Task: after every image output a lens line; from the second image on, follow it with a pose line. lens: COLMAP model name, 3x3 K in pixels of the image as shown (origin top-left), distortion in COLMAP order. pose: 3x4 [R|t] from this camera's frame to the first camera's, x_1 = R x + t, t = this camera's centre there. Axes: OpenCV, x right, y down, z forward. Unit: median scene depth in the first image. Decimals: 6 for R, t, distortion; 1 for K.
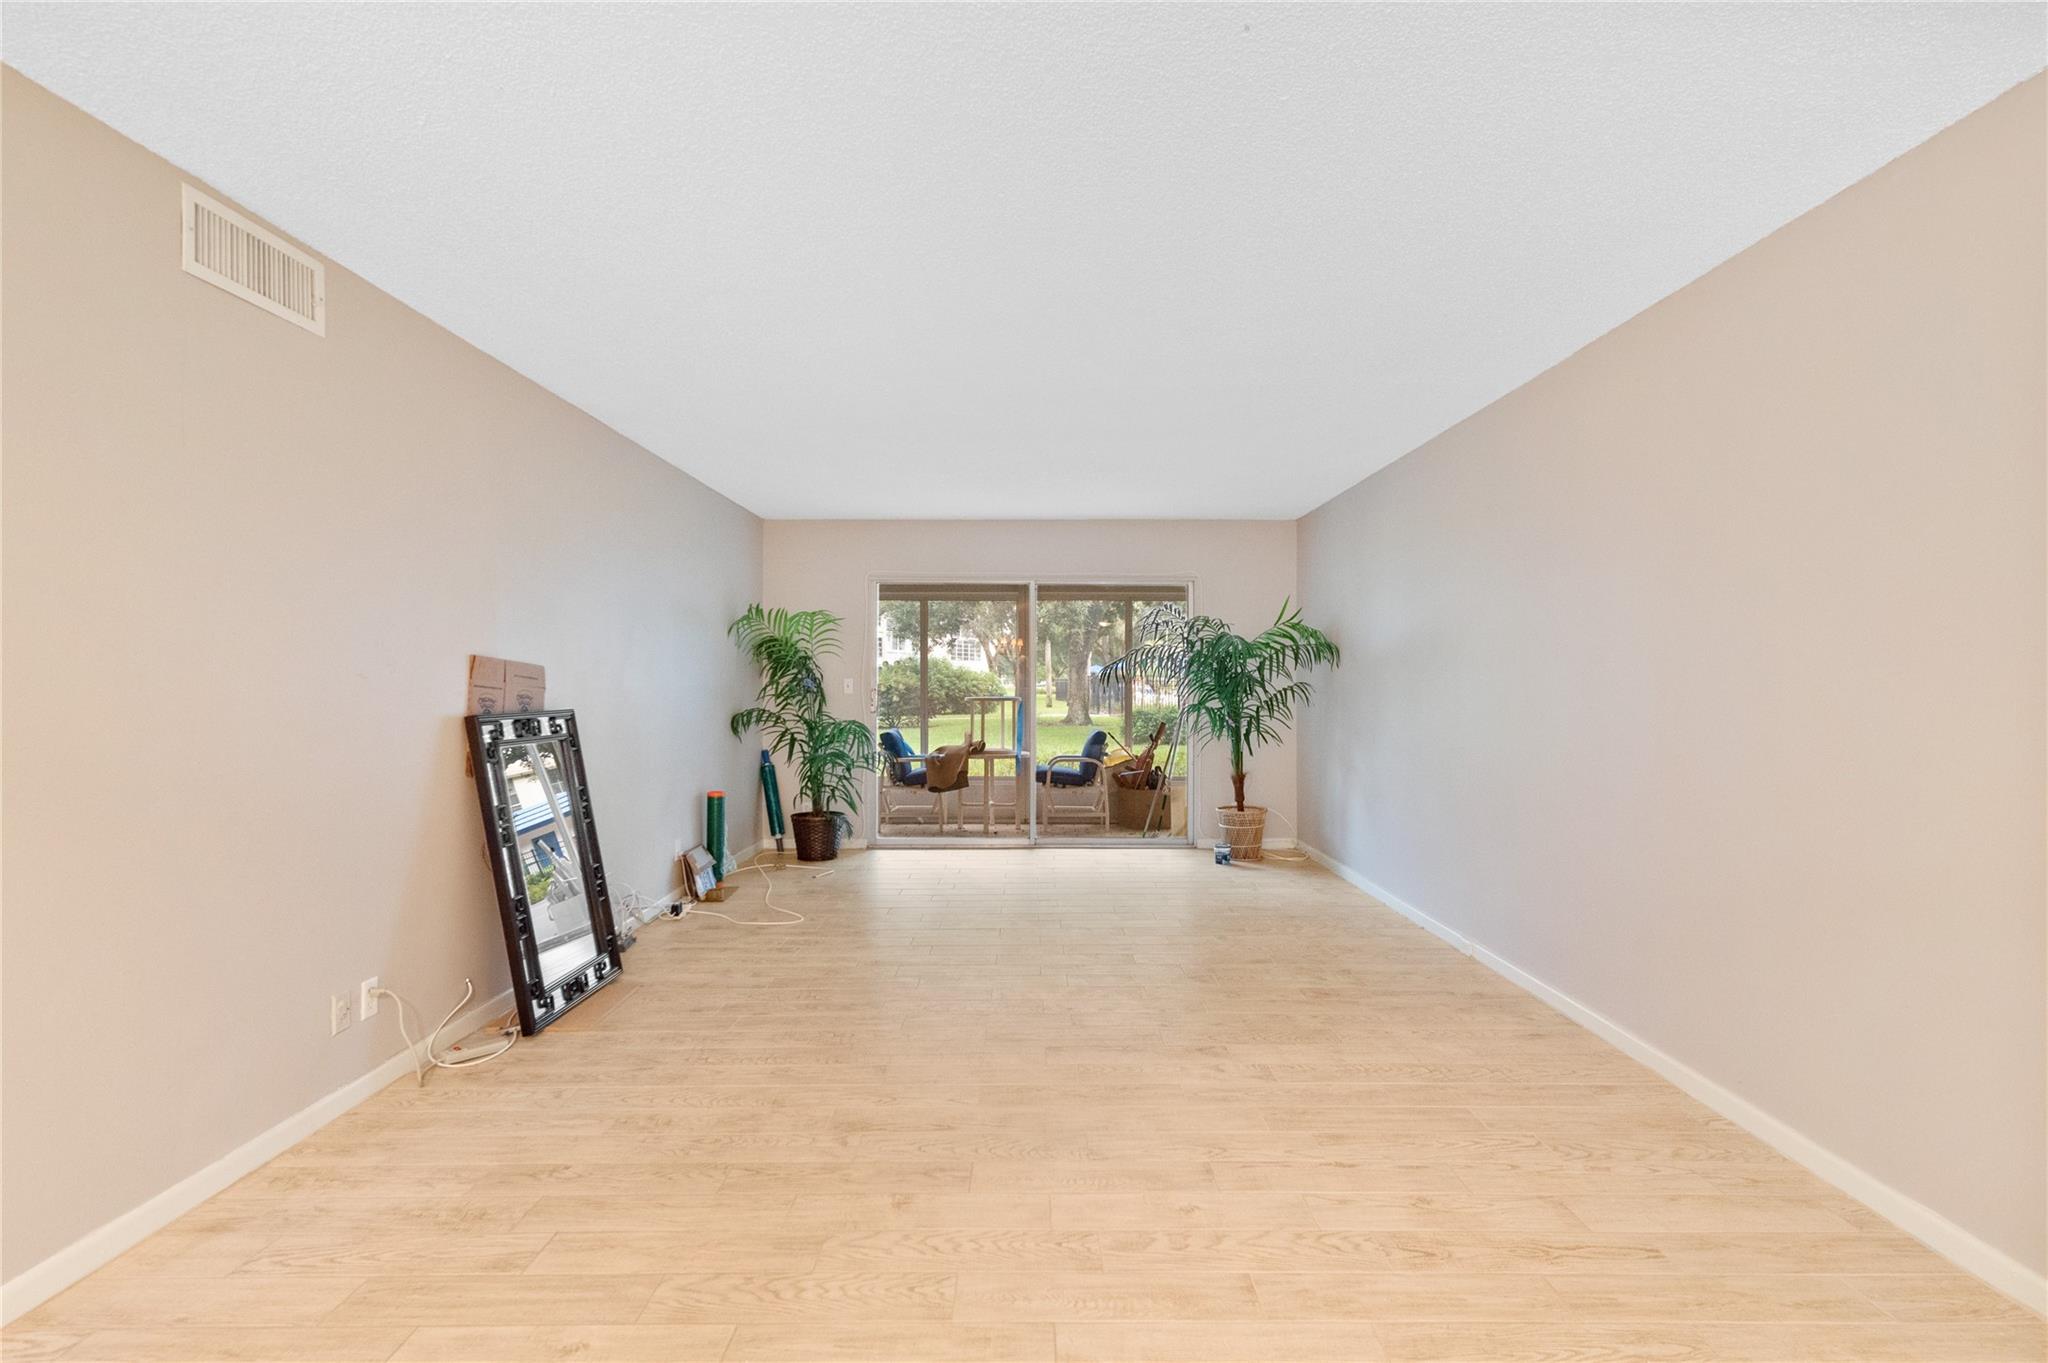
lens RADIAL K [[978.4, 0, 1023.5], [0, 978.4, 676.5], [0, 0, 1]] dist [0.013542, -0.001649]
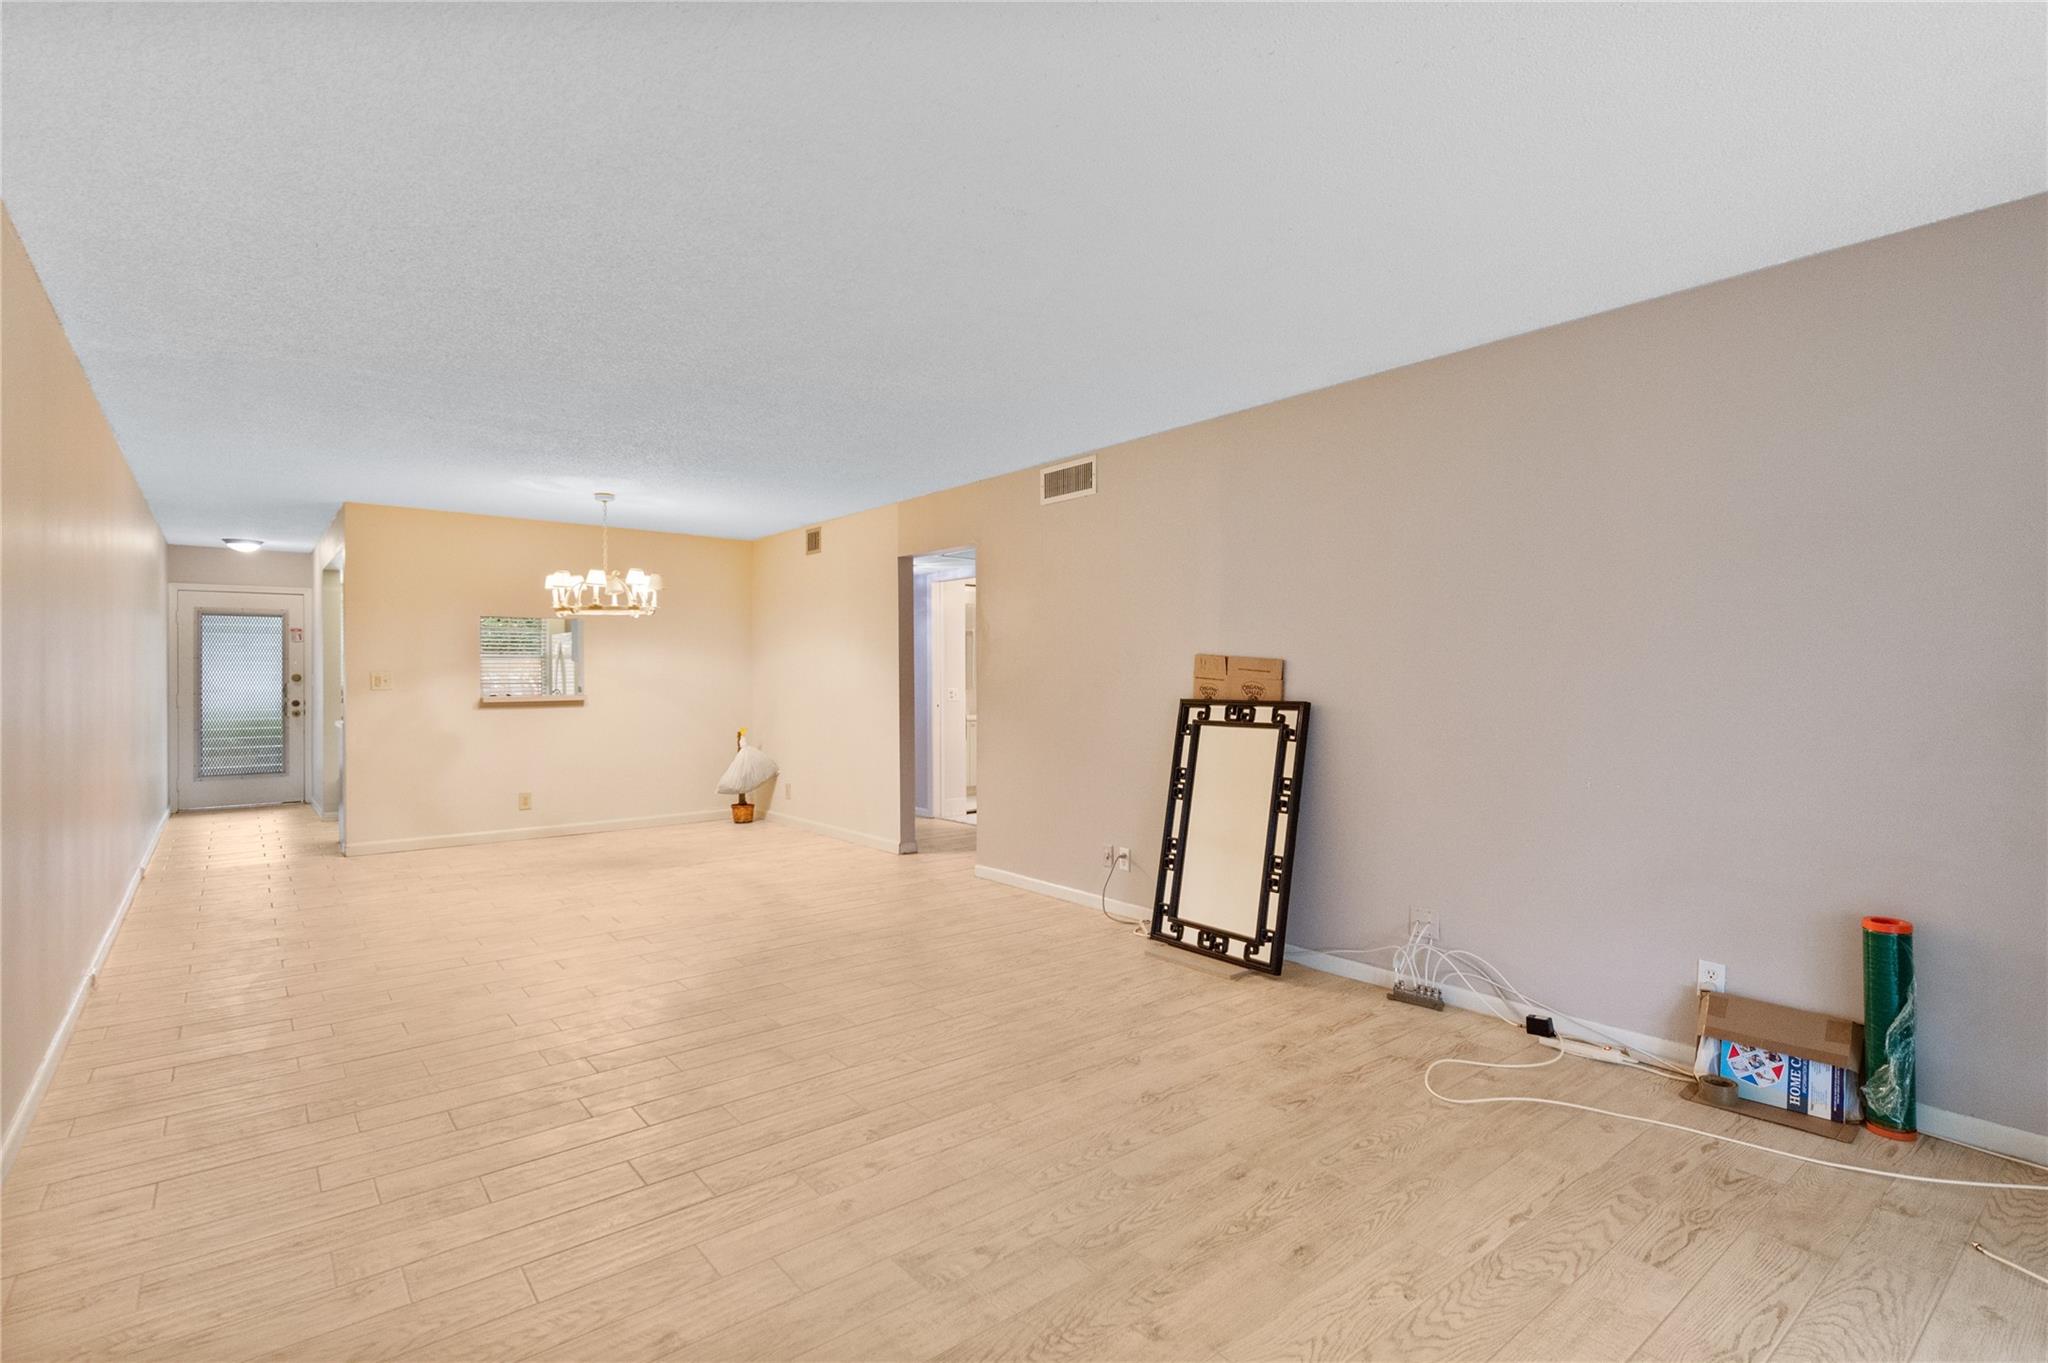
lens RADIAL K [[978.4, 0, 1030.6], [0, 978.4, 678.0], [0, 0, 1]] dist [0.013542, -0.001649]
pose [[-0.771096, 0.005486, -0.636695, 0.235377], [0.006924, 0.999976, 0.000232, 0.004419], [0.636681, -0.004230, -0.771116, 0.963690]]
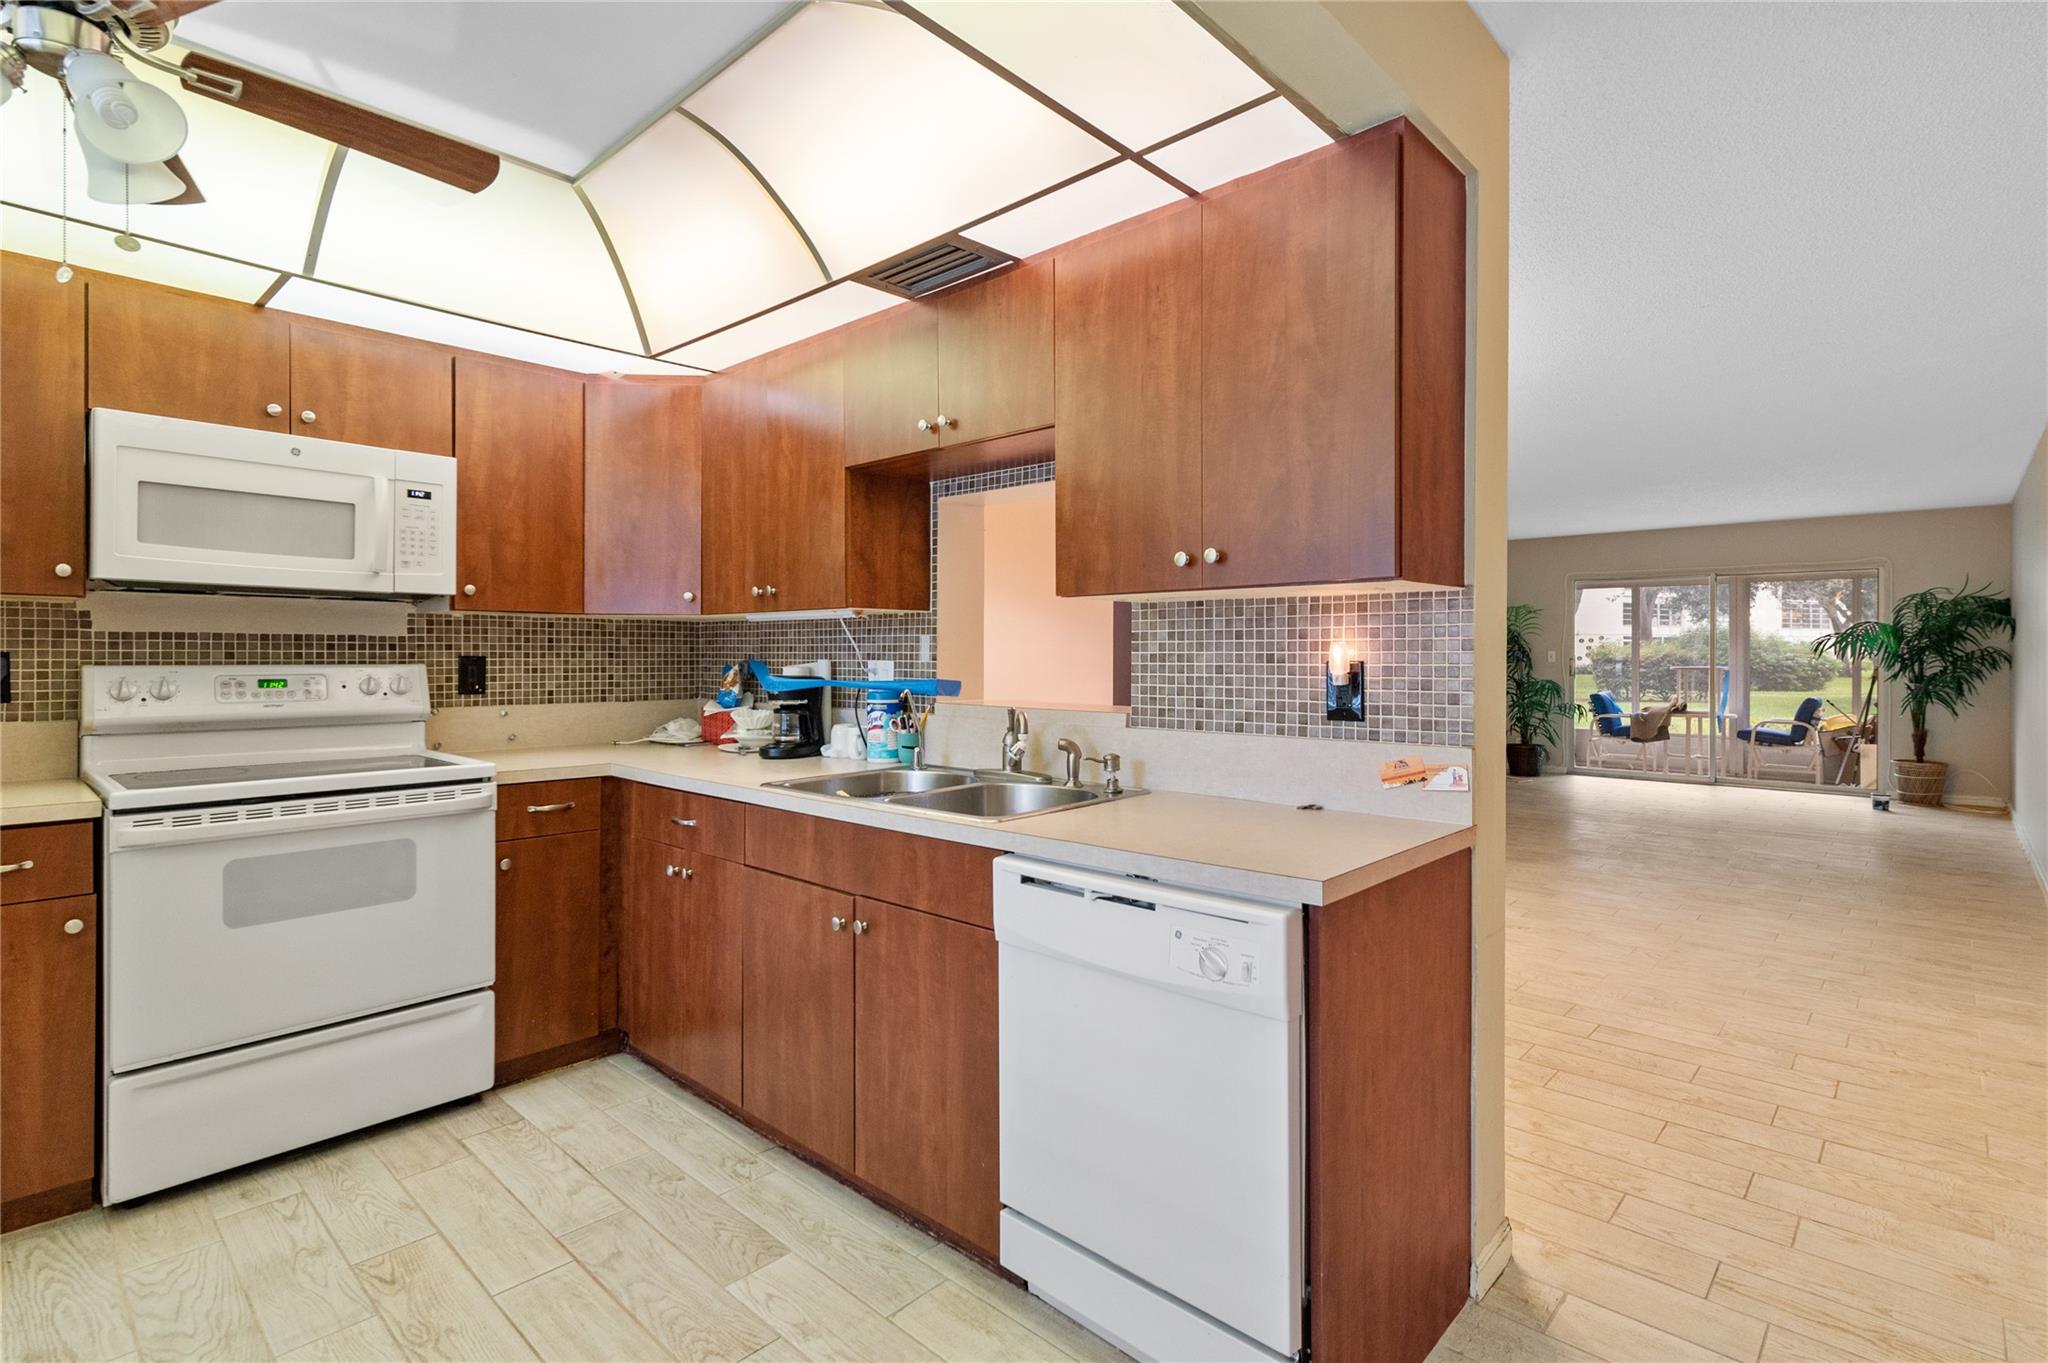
lens RADIAL K [[978.4, 0, 1028.9], [0, 978.4, 664.9], [0, 0, 1]] dist [0.013542, -0.001649]
pose [[0.740350, 0.007675, -0.672178, 0.225249], [0.001846, 0.999908, 0.013450, 0.001053], [0.672219, -0.011198, 0.740268, -0.578711]]
